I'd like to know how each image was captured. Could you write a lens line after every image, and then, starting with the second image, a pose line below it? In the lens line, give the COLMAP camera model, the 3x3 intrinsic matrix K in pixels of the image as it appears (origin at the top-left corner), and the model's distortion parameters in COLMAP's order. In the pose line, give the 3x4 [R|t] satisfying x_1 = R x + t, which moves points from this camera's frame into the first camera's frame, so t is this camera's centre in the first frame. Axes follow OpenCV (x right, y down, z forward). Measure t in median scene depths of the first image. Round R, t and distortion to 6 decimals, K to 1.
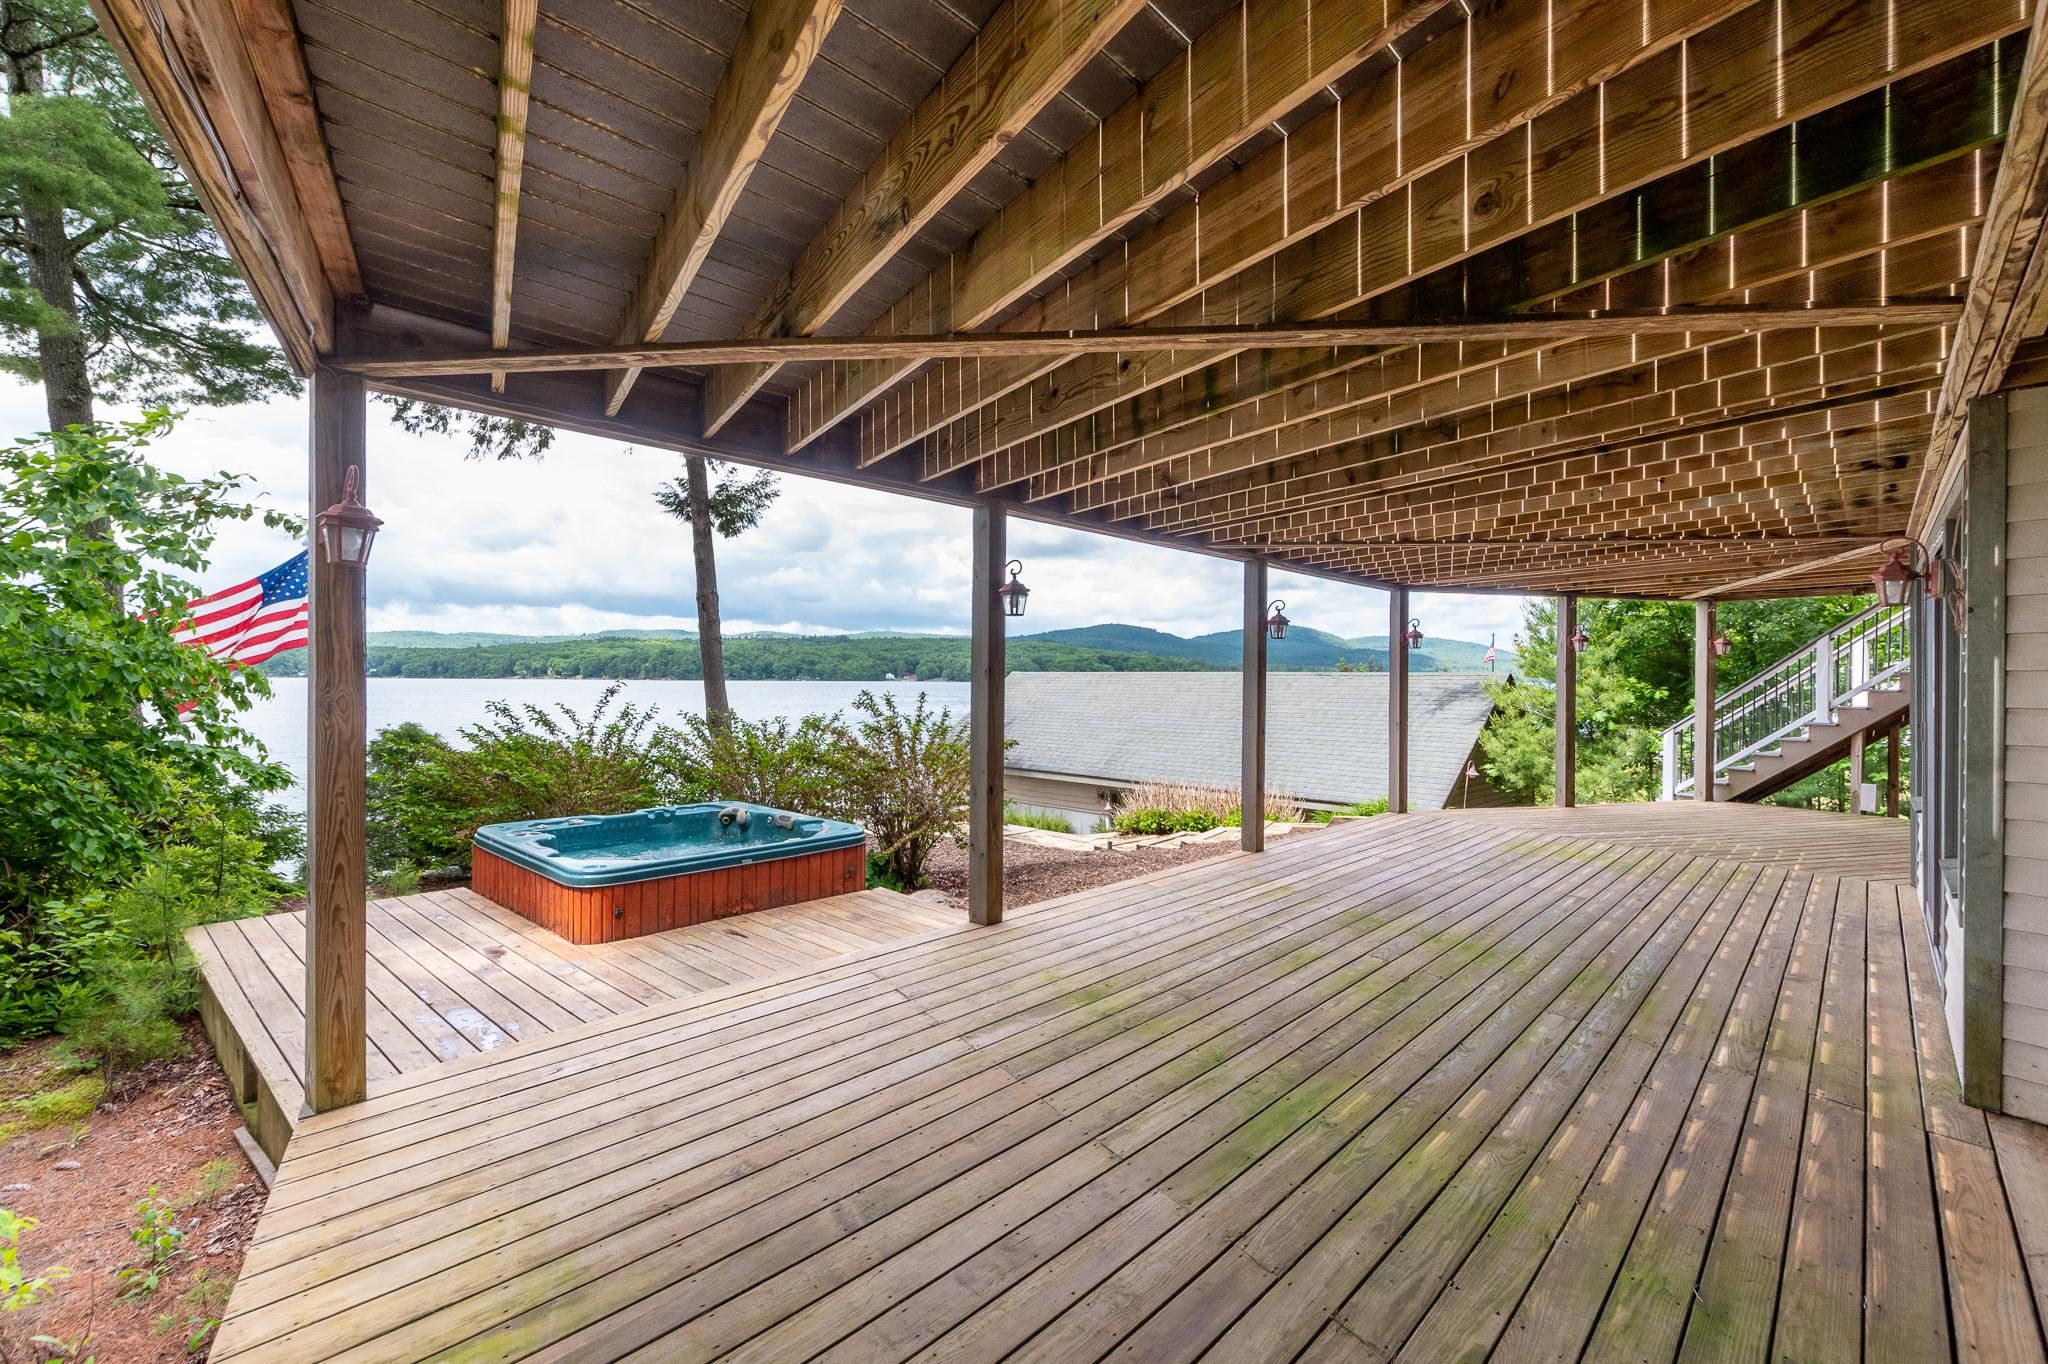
lens RADIAL K [[928.6, 0, 1025.4], [0, 928.6, 681.4], [0, 0, 1]] dist [-0.003490, -0.000908]
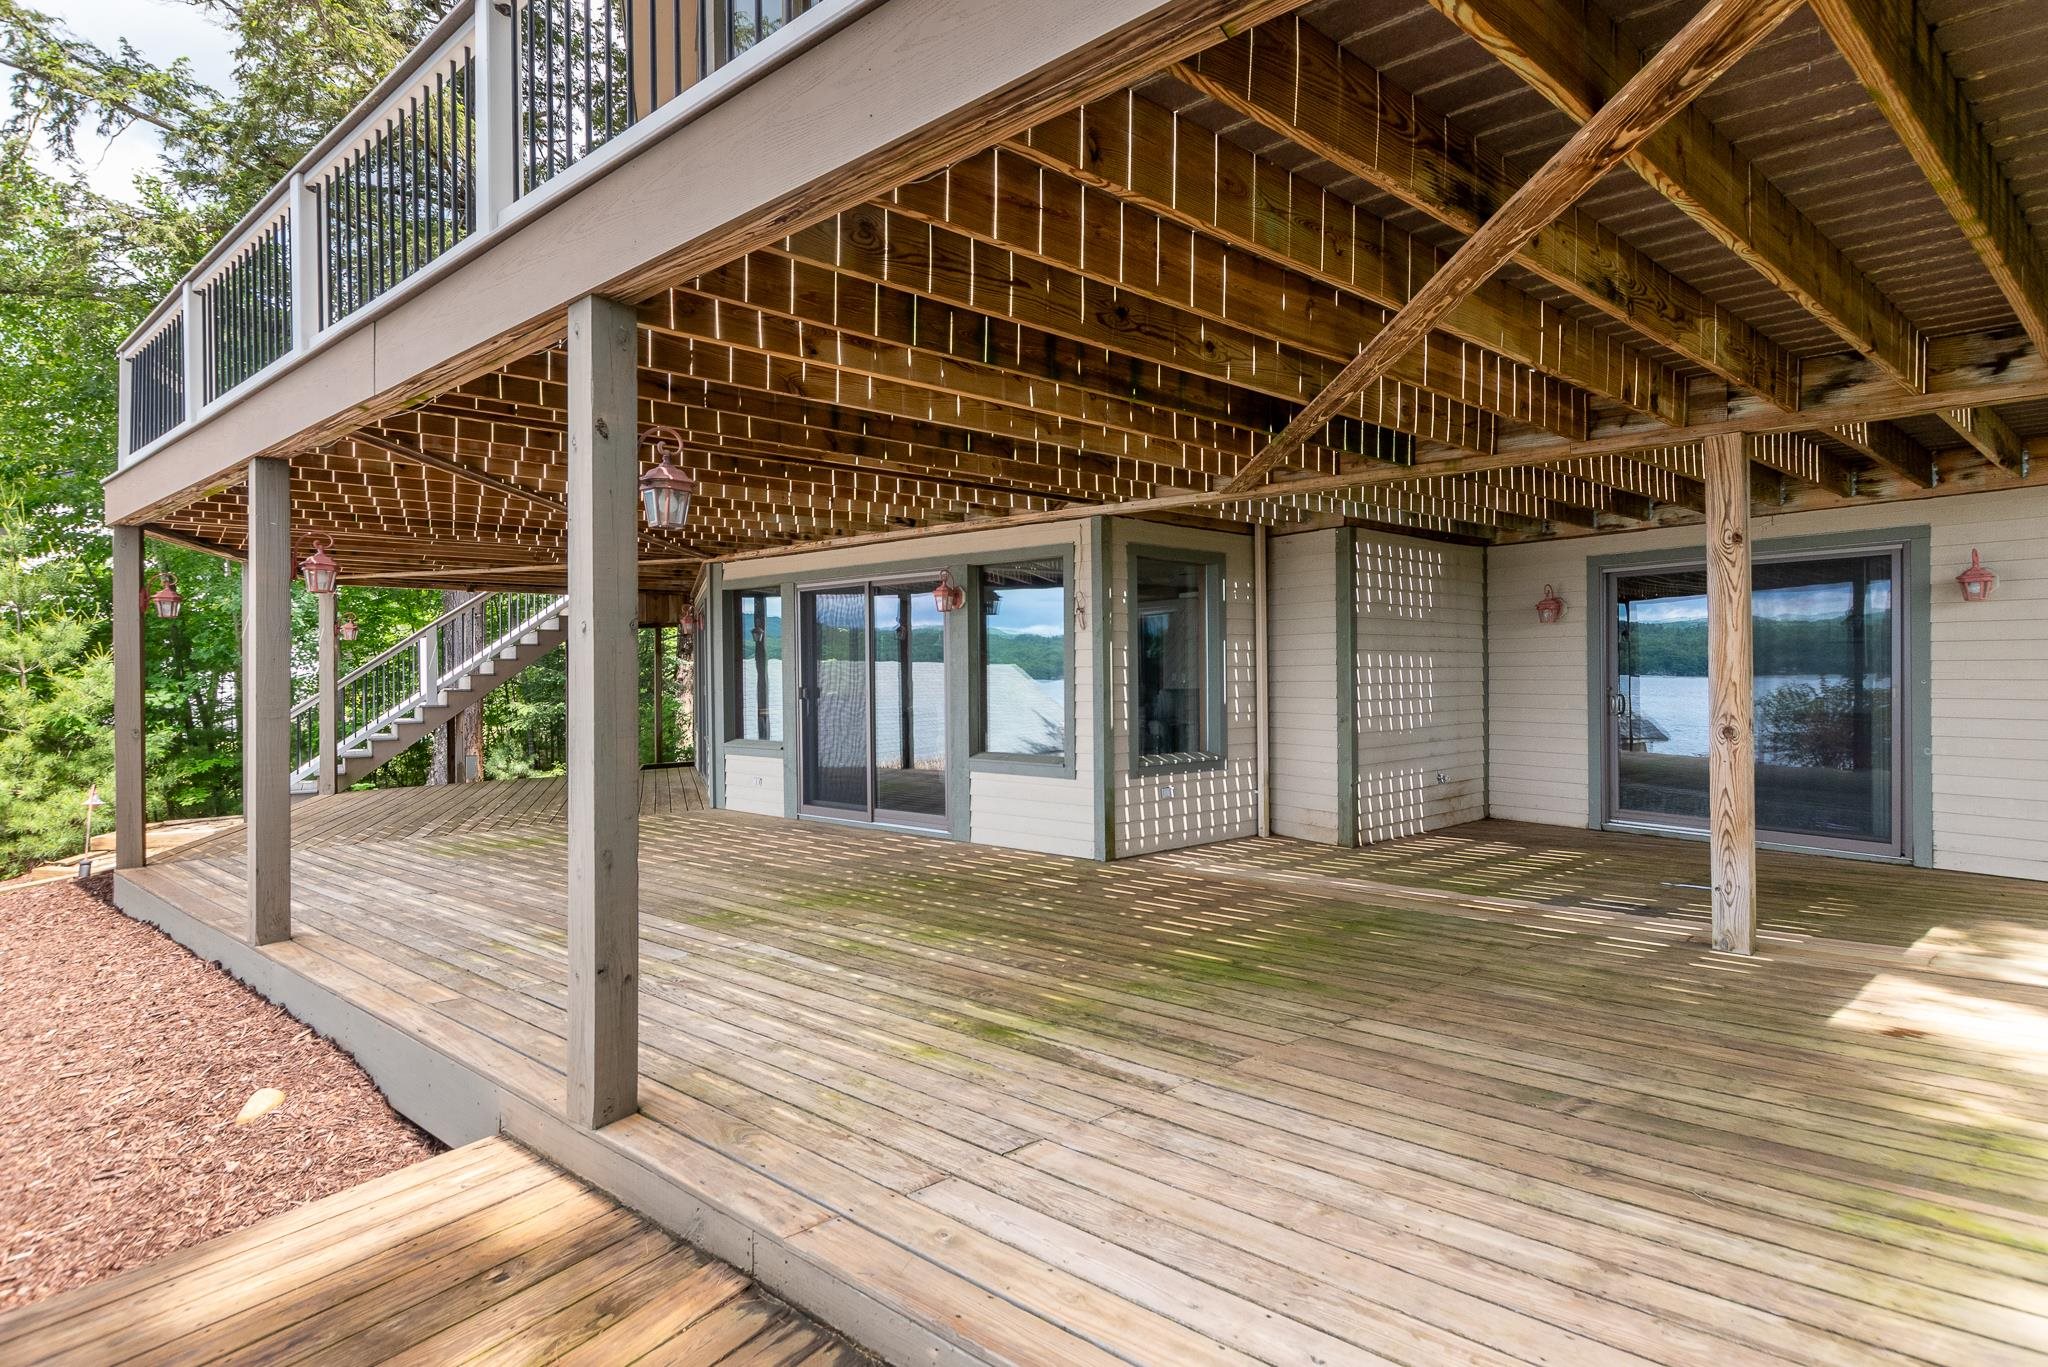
lens RADIAL K [[928.6, 0, 1011.1], [0, 928.6, 671.2], [0, 0, 1]] dist [-0.003490, -0.000908]
pose [[-0.107205, -0.004466, 0.994227, -0.801043], [0.015476, 0.999861, 0.006160, 0.020767], [-0.994116, 0.016047, -0.107121, 1.160029]]
